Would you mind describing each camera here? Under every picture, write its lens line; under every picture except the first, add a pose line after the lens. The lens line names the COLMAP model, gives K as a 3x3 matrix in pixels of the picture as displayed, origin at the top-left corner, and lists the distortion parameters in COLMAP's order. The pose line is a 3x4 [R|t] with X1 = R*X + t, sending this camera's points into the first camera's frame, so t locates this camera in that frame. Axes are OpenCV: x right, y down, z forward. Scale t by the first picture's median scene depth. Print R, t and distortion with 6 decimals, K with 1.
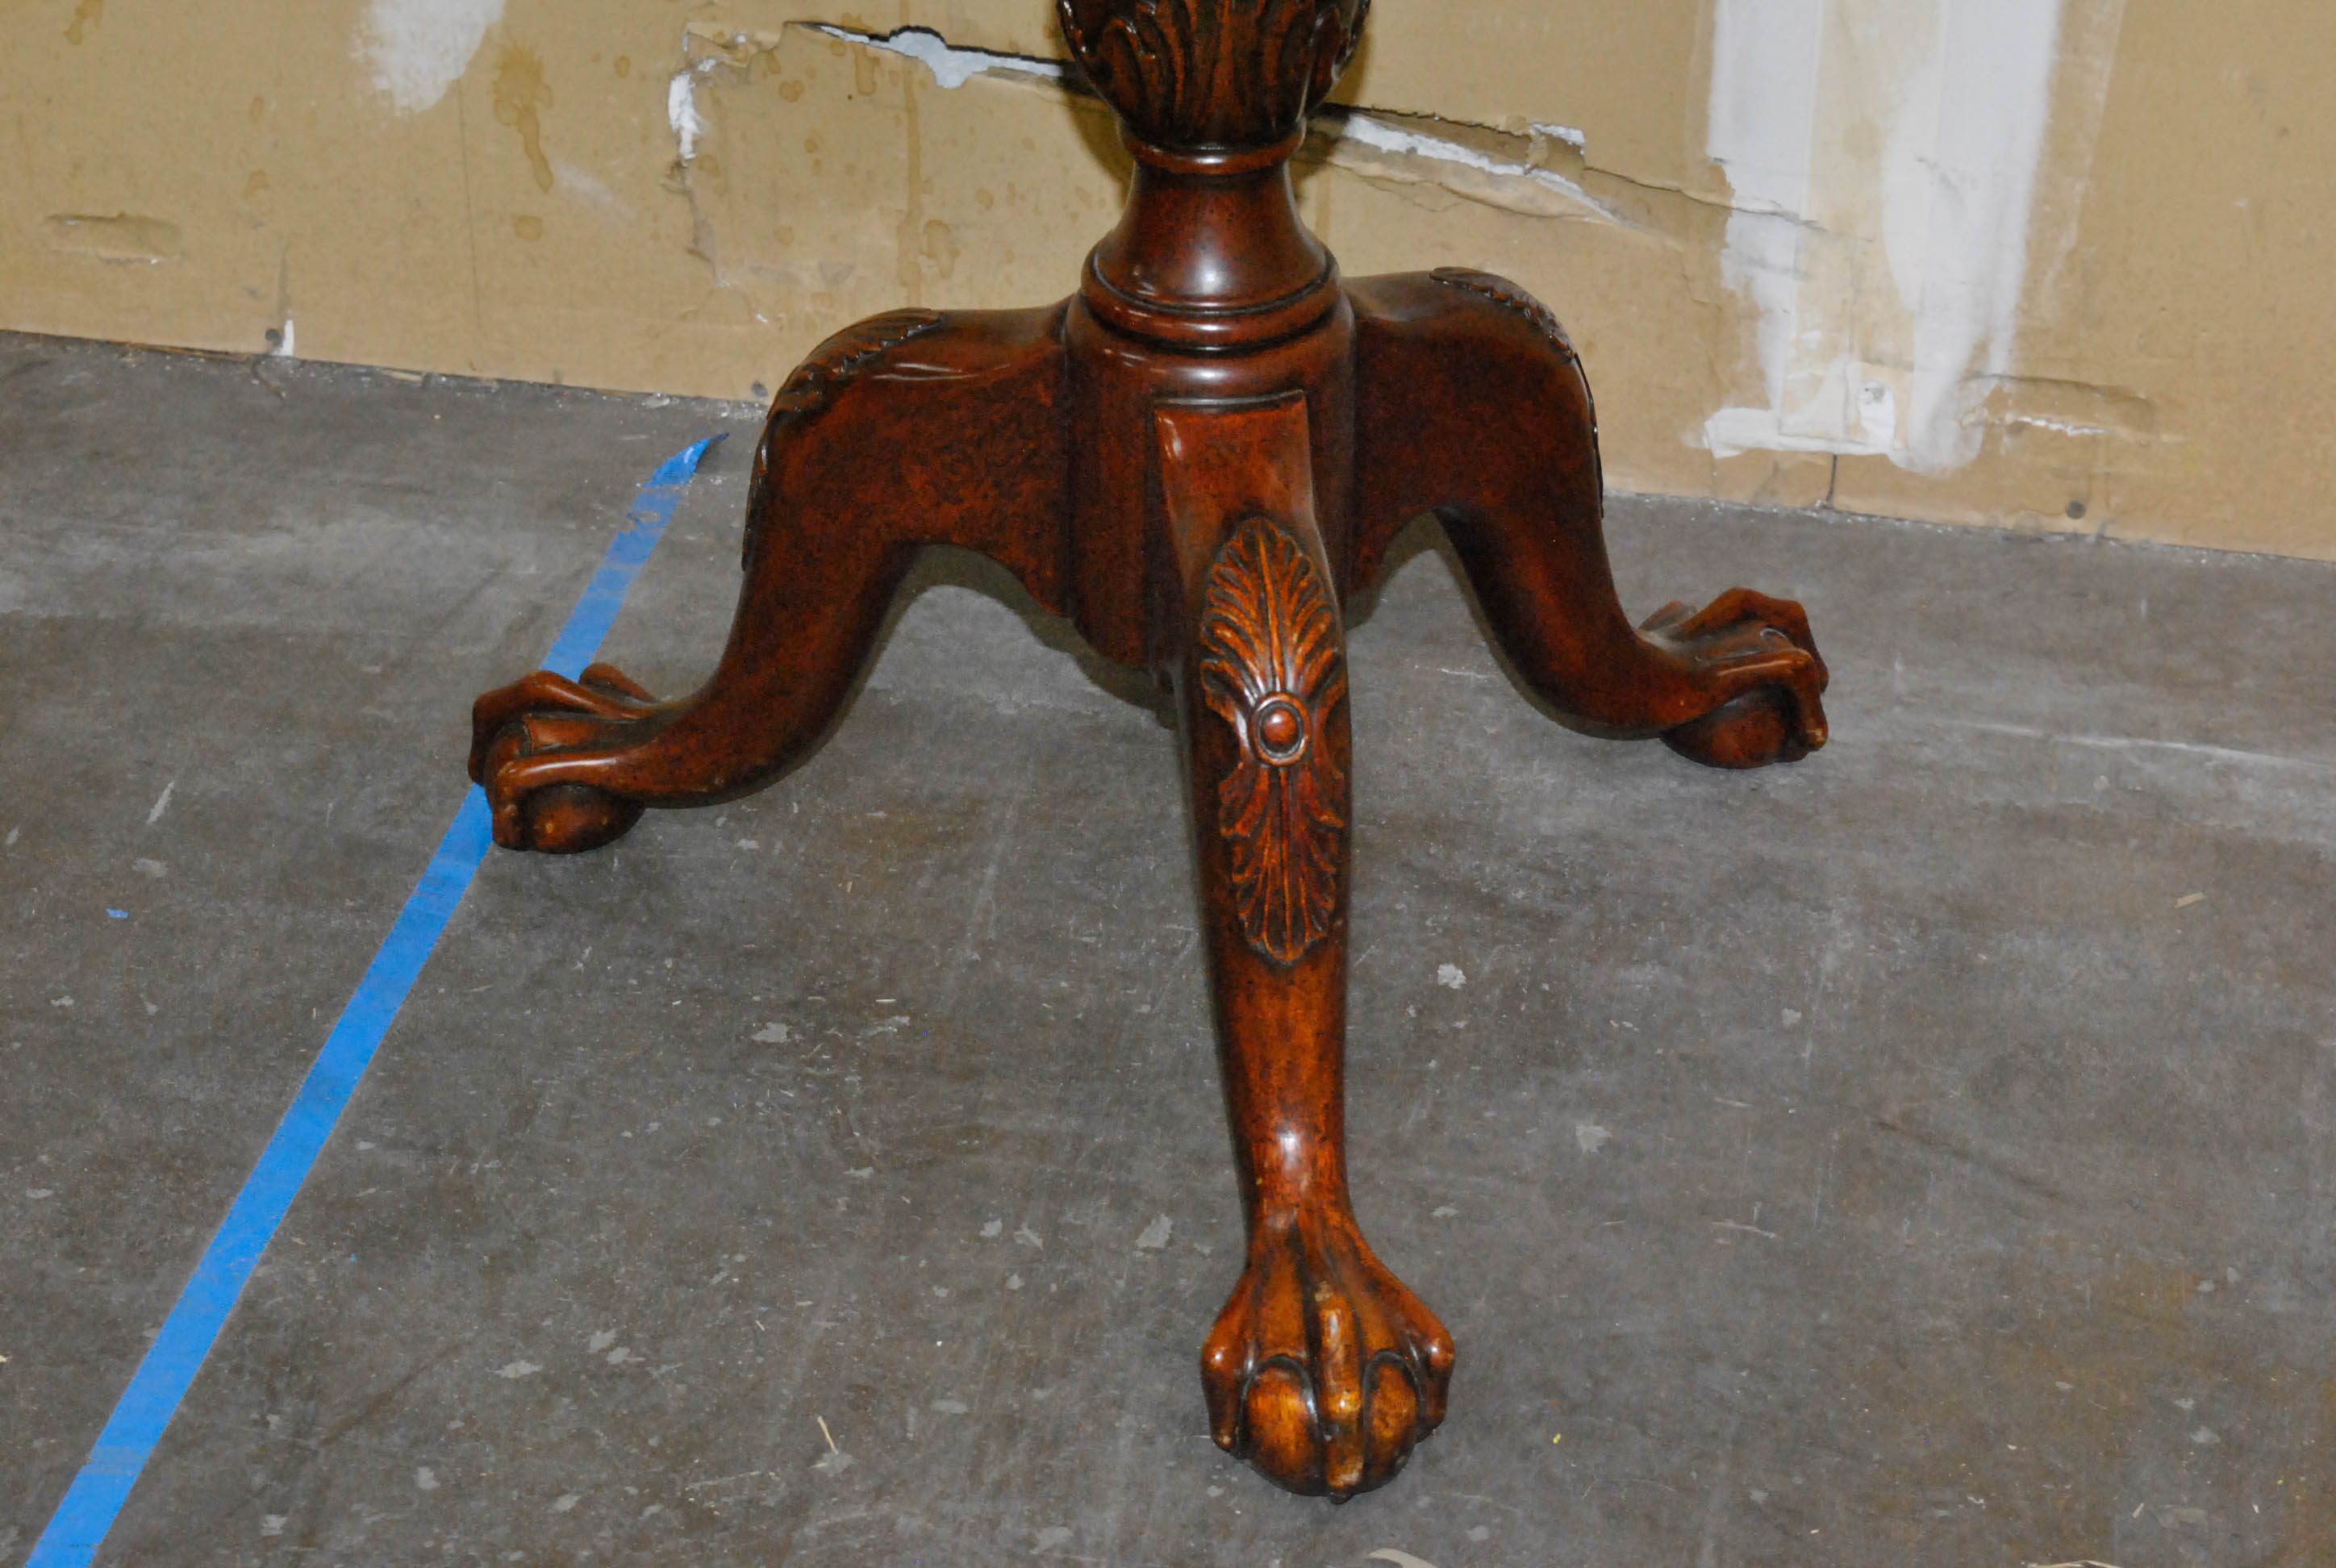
lens RADIAL K [[4689.2, 0, 1164.8], [0, 4689.2, 791.4], [0, 0, 1]] dist [0.061656, 0.000000]
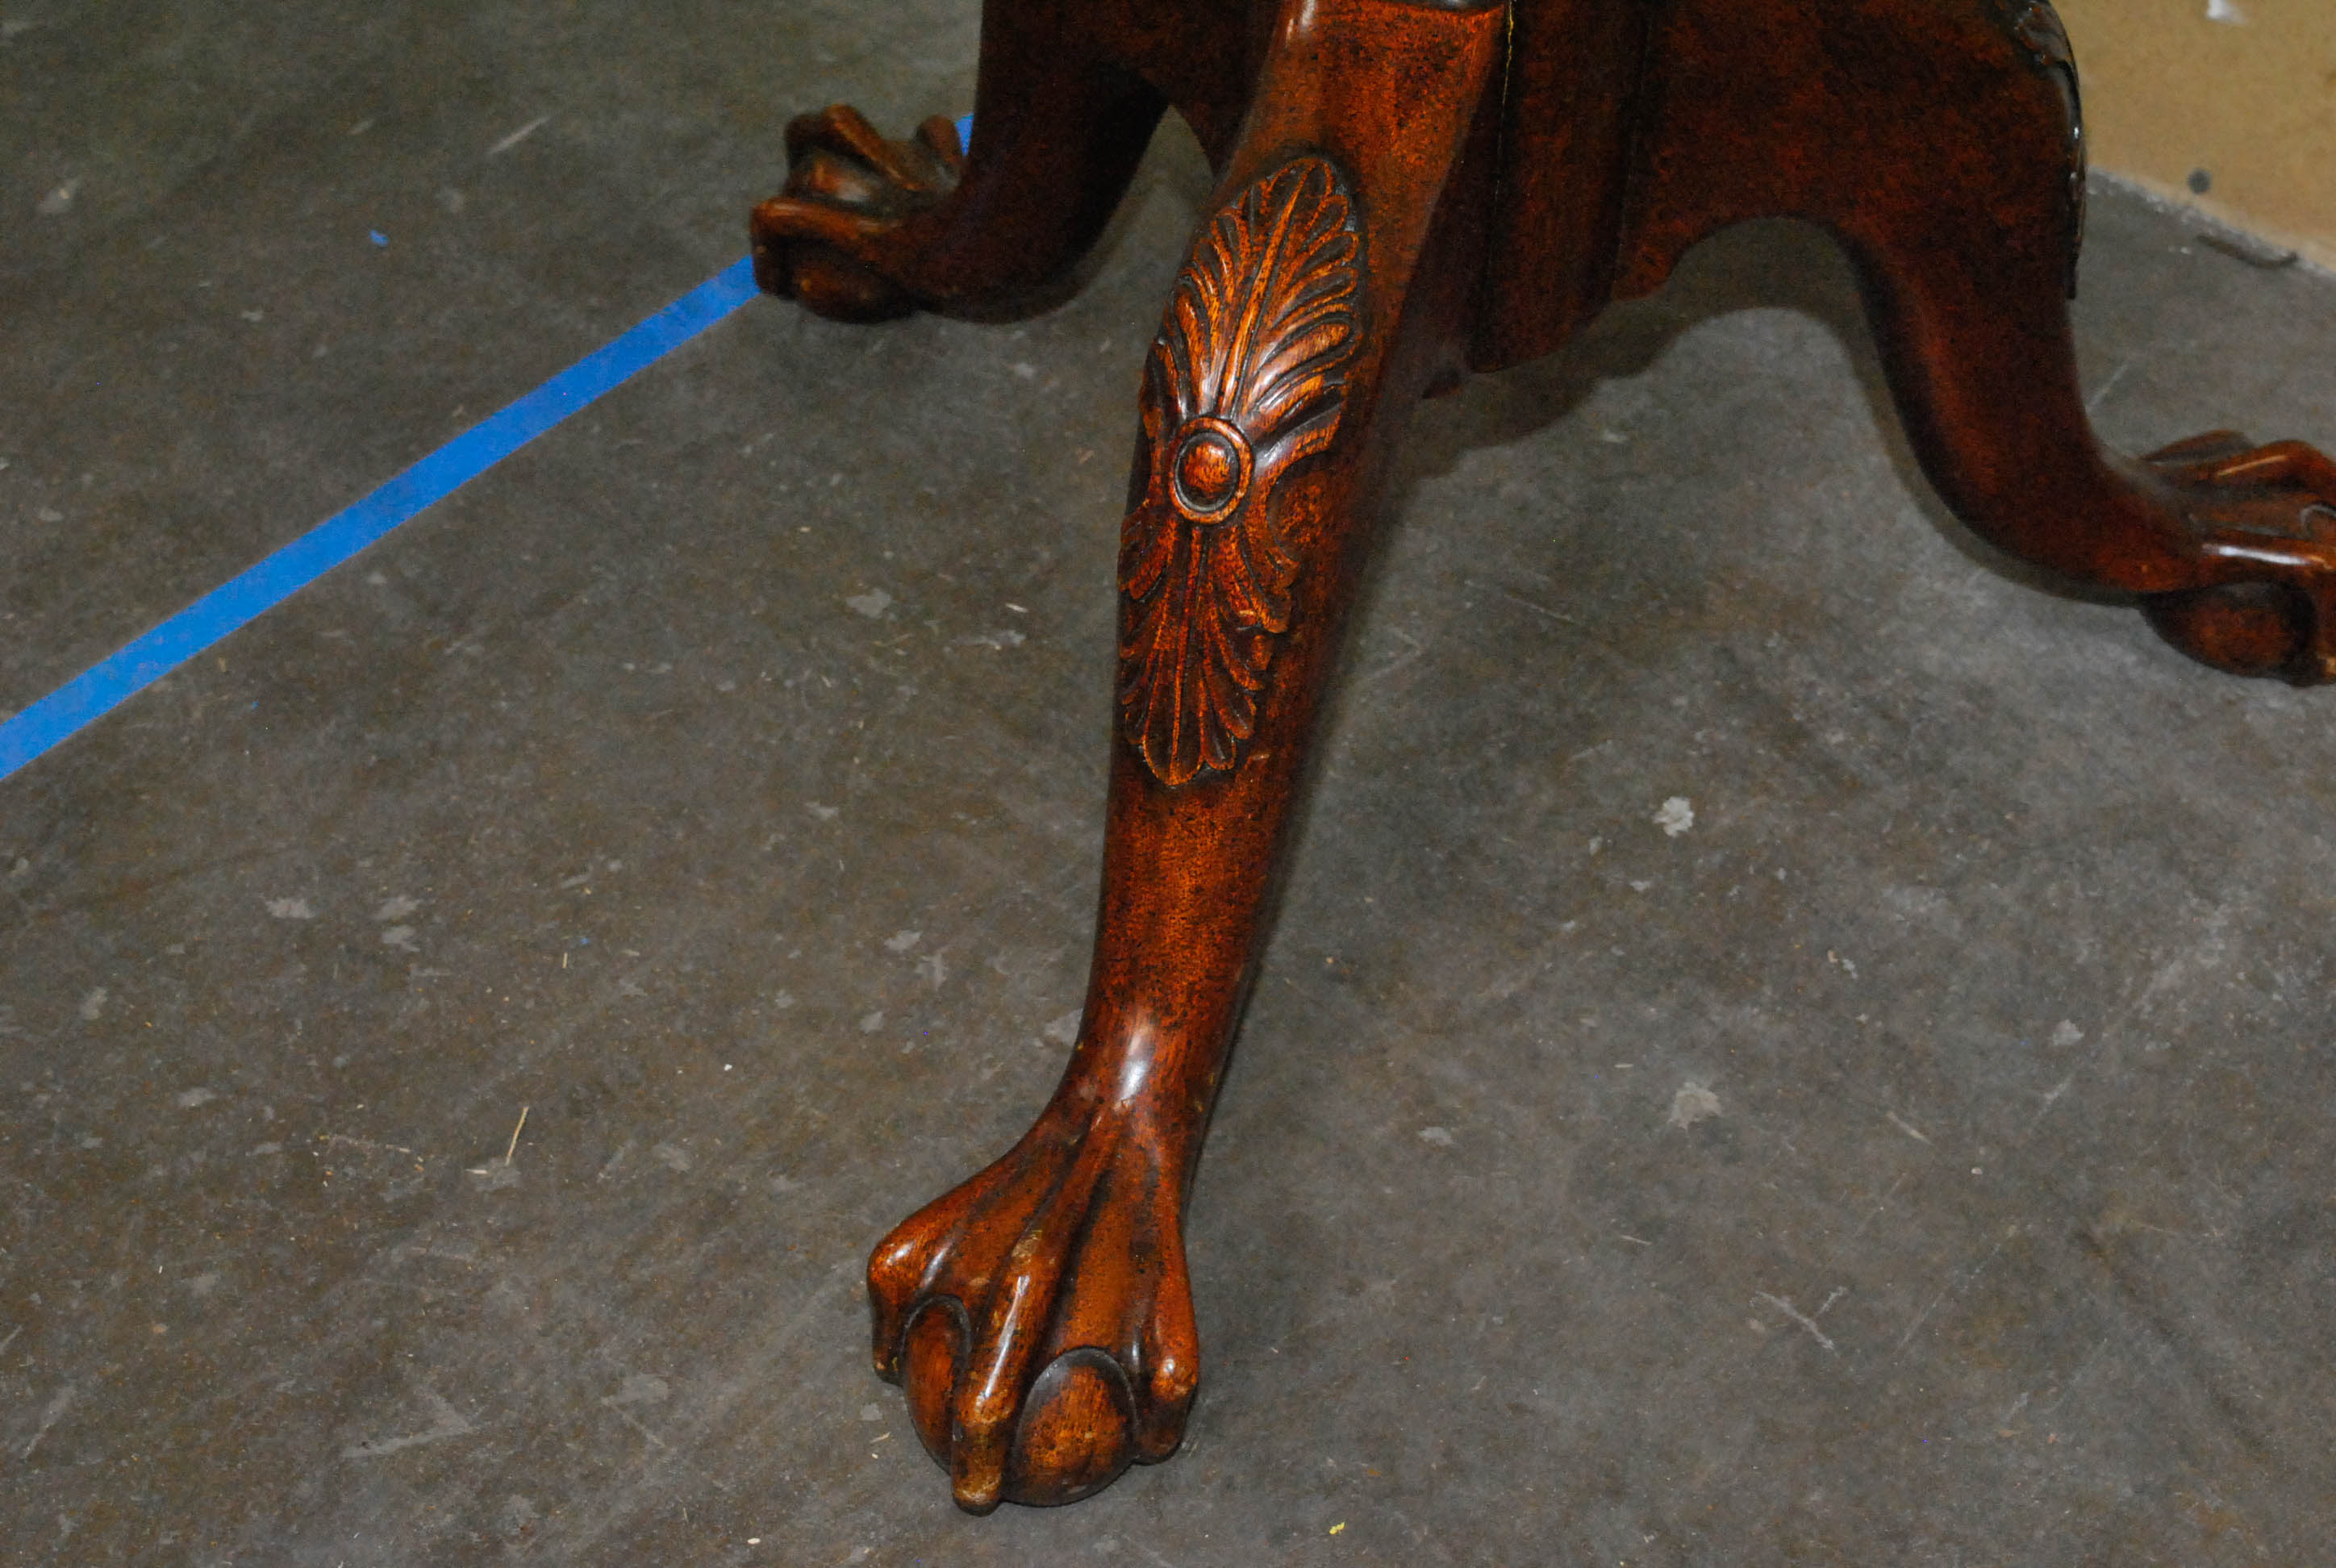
lens RADIAL K [[3221.4, 0, 1163.3], [0, 3221.4, 766.9], [0, 0, 1]] dist [-0.030496, 0.000000]
pose [[0.874953, 0.344463, -0.340297, 0.174134], [-0.275043, 0.931966, 0.236201, -0.073853], [0.398508, -0.113068, 0.910169, 0.516001]]
